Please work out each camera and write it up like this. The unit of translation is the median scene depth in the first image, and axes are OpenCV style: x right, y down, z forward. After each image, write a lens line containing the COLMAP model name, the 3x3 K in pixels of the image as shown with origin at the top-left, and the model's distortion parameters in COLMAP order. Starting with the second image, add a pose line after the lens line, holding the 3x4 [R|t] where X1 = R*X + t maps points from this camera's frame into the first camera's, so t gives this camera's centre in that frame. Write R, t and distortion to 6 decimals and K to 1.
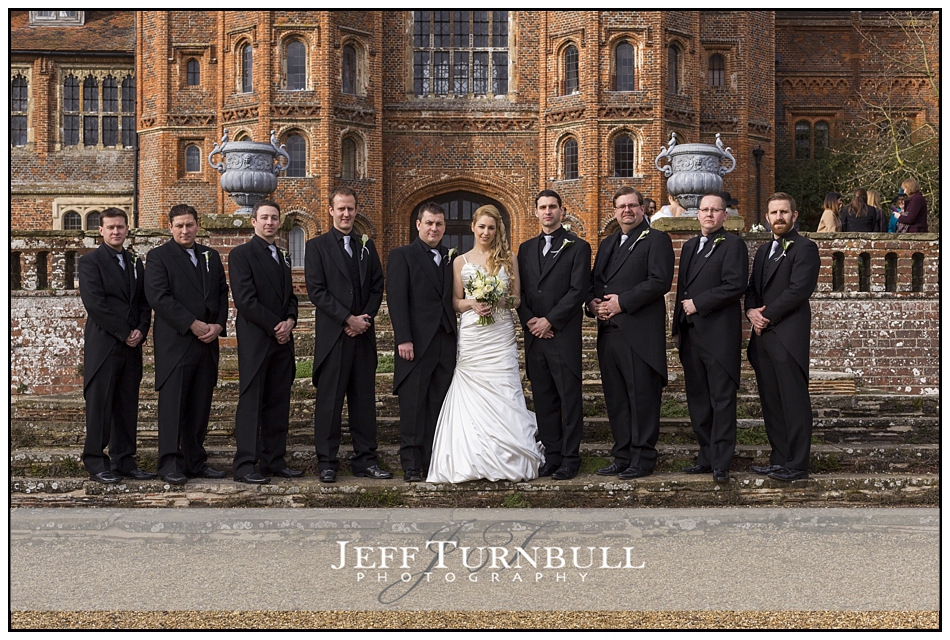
lens RADIAL K [[2486.7, 0, 475.0], [0, 2486.7, 320.0], [0, 0, 1]] dist [-0.032299, -0.074829]
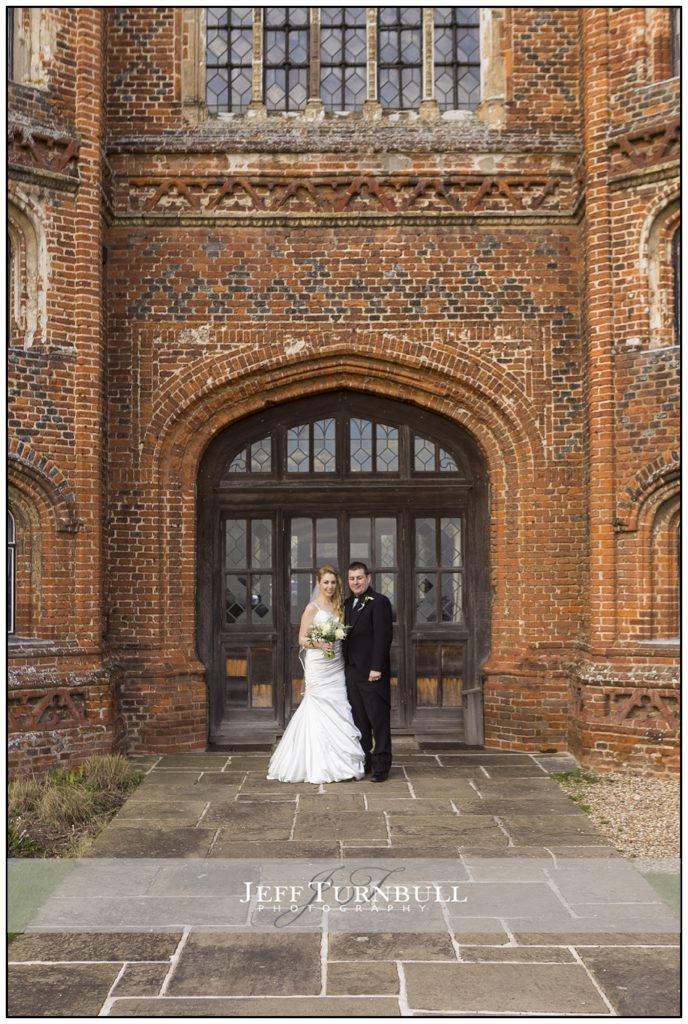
lens RADIAL K [[1555.8, 0, 344.0], [0, 1555.8, 512.0], [0, 0, 1]] dist [-0.010455, -0.072090]
pose [[0.999974, -0.006114, -0.003717, -0.005165], [0.006067, 0.999901, -0.012694, -0.033079], [0.003795, 0.012671, 0.999913, 0.803336]]
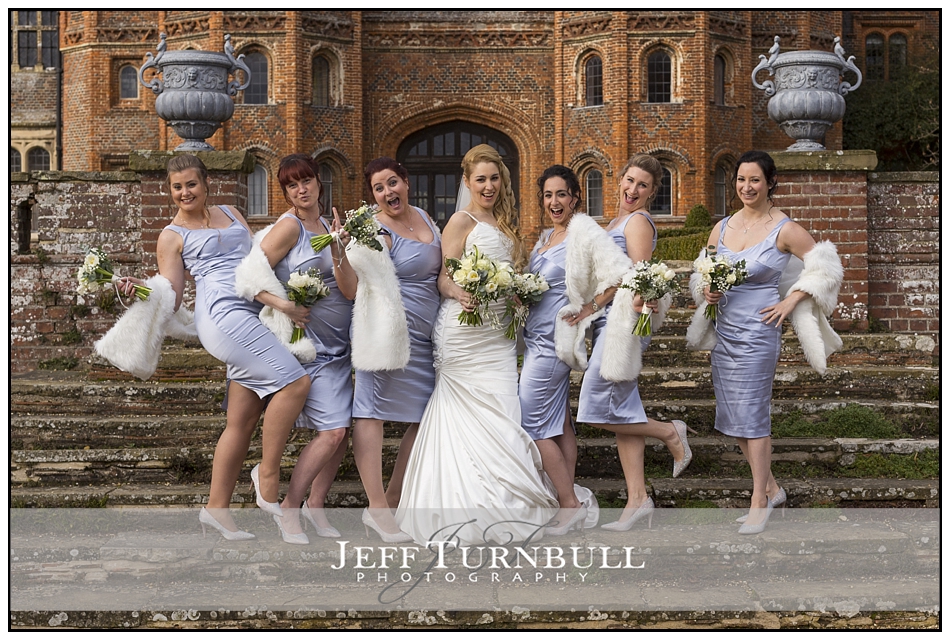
lens RADIAL K [[2841.3, 0, 475.0], [0, 2841.3, 320.0], [0, 0, 1]] dist [-0.021845, 0.337981]
pose [[0.999975, -0.004625, 0.005399, -0.005649], [0.004529, 0.999835, 0.017576, -0.002957], [-0.005480, -0.017551, 0.999831, 0.069059]]
